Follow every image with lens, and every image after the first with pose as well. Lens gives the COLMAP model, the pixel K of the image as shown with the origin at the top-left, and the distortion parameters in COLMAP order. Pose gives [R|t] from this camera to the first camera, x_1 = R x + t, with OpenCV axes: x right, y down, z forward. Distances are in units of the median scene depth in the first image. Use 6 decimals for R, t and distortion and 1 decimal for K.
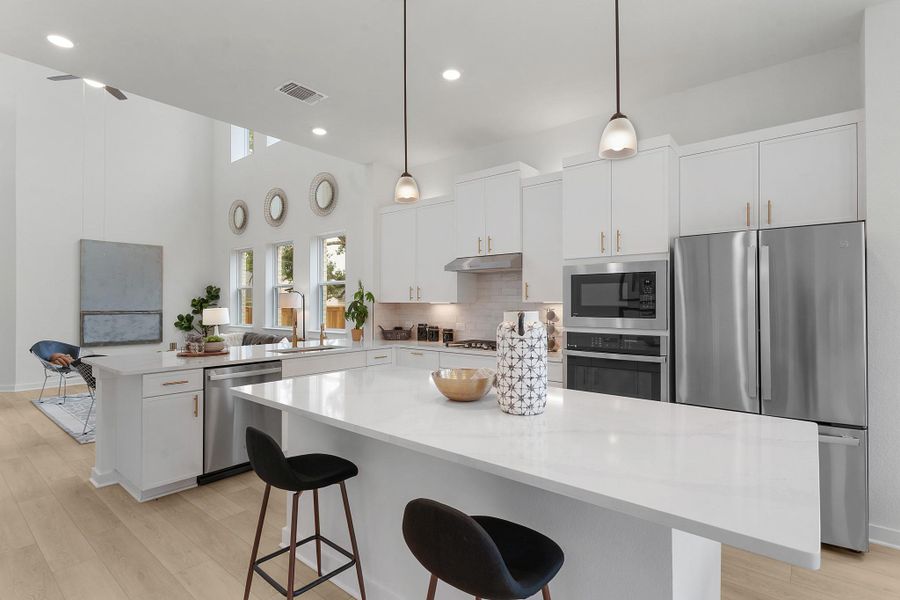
lens RADIAL K [[432.5, 0, 443.4], [0, 432.5, 298.1], [0, 0, 1]] dist [0.008244, 0.000052]
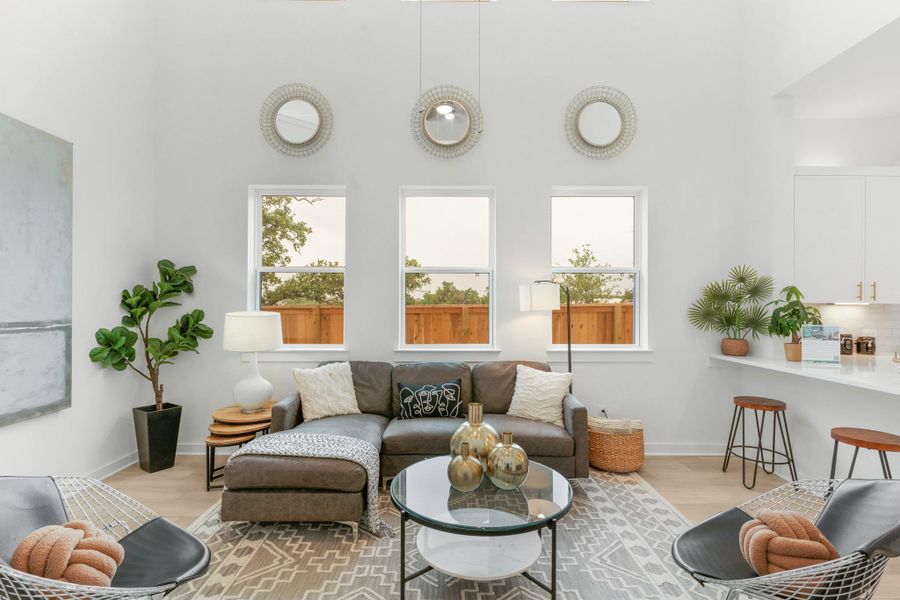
lens RADIAL K [[432.5, 0, 451.9], [0, 432.5, 298.9], [0, 0, 1]] dist [0.008244, 0.000052]
pose [[0.761754, 0.009232, 0.647800, -0.650674], [-0.012776, 0.999918, 0.000774, 0.006972], [-0.647740, -0.008866, 0.761810, 0.525002]]
